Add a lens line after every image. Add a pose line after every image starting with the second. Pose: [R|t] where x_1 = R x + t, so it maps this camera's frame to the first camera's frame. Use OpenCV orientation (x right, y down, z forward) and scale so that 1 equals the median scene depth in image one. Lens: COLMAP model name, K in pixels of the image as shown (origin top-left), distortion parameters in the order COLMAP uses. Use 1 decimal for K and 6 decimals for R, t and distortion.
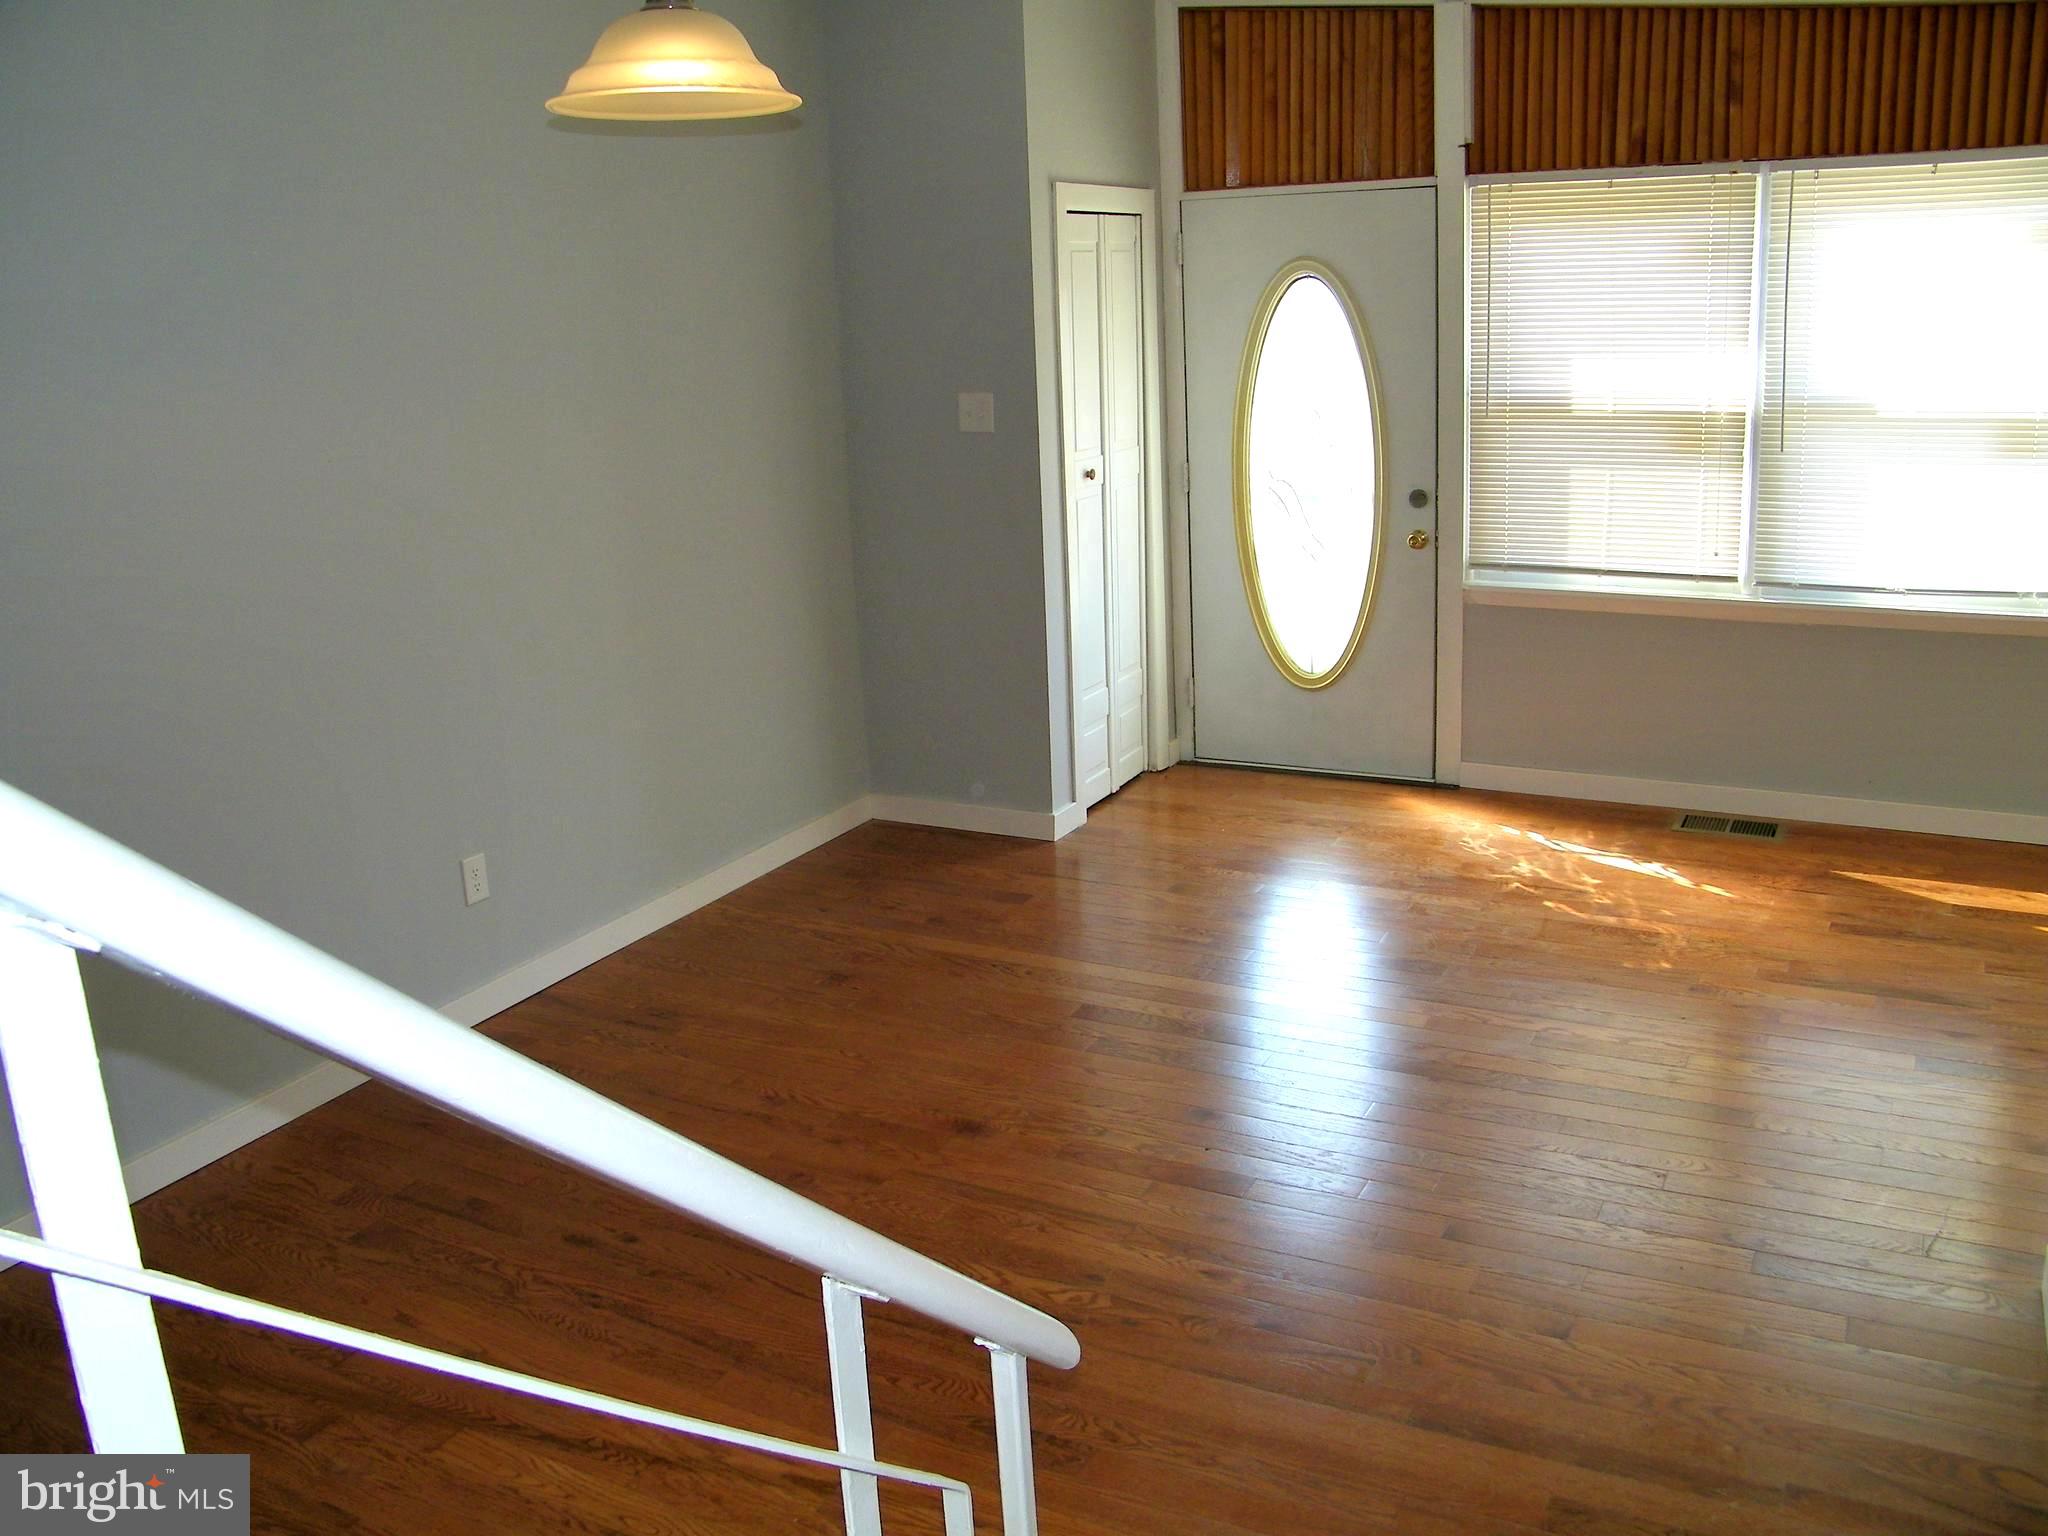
lens RADIAL K [[1731.9, 0, 1015.3], [0, 1731.9, 772.2], [0, 0, 1]] dist [-0.167047, 0.132097]
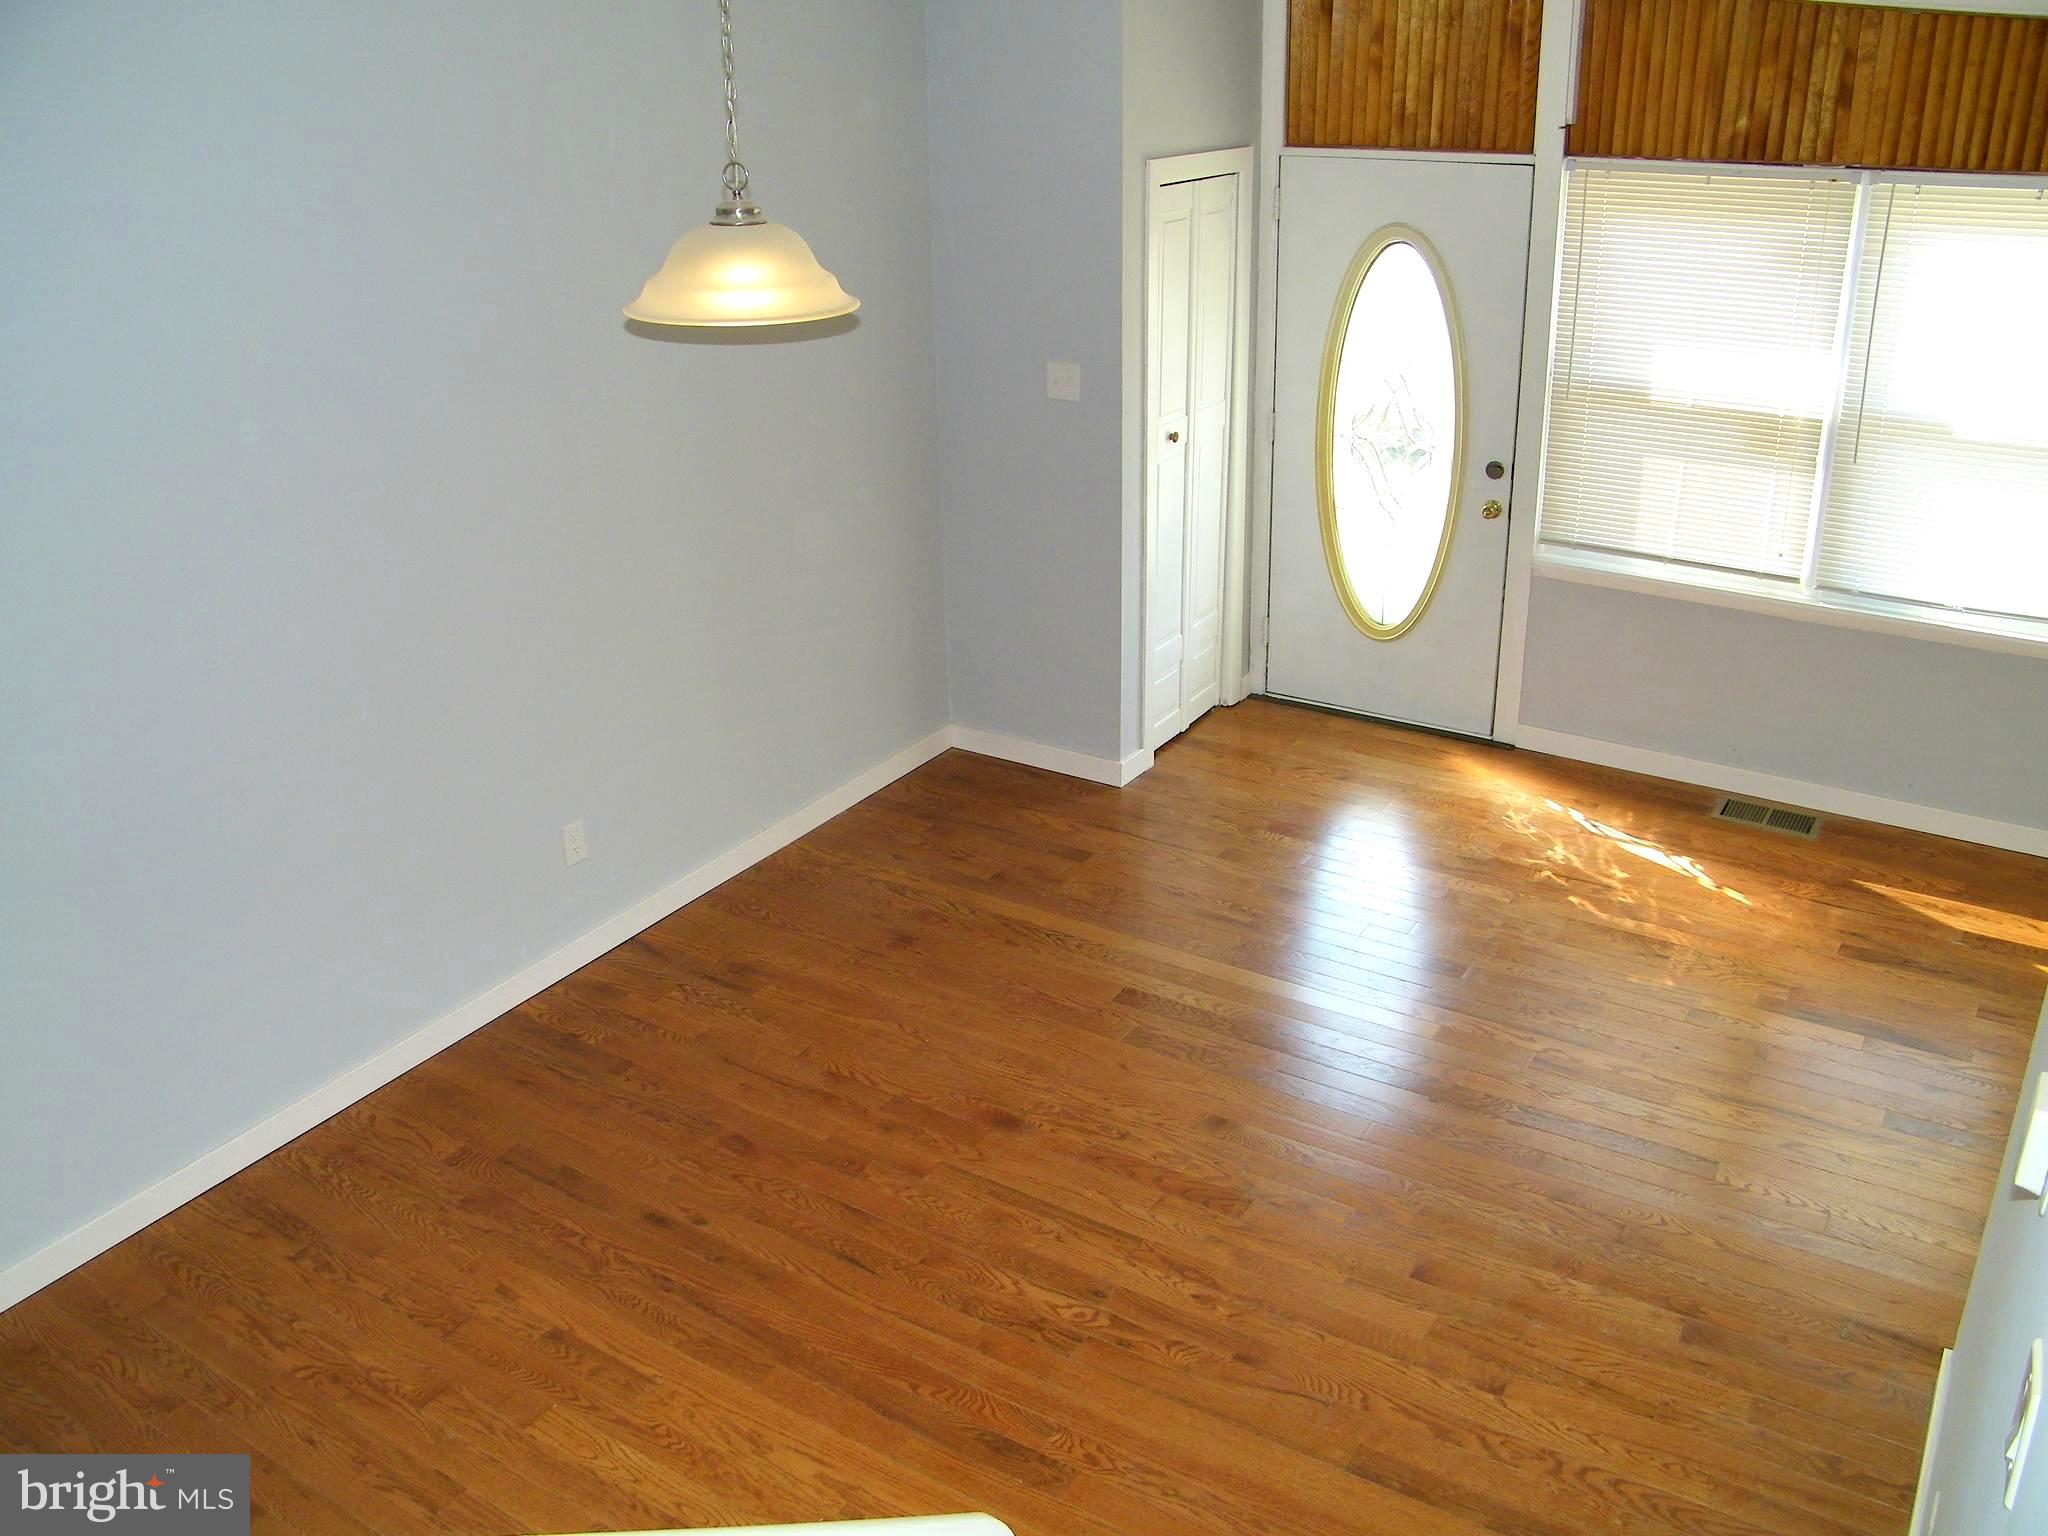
lens RADIAL K [[1731.9, 0, 1020.9], [0, 1731.9, 764.4], [0, 0, 1]] dist [-0.167047, 0.132097]
pose [[0.996796, 0.052605, -0.060246, 0.029074], [-0.043713, 0.989126, 0.140424, -0.138899], [0.066978, -0.137341, 0.988257, -0.054991]]
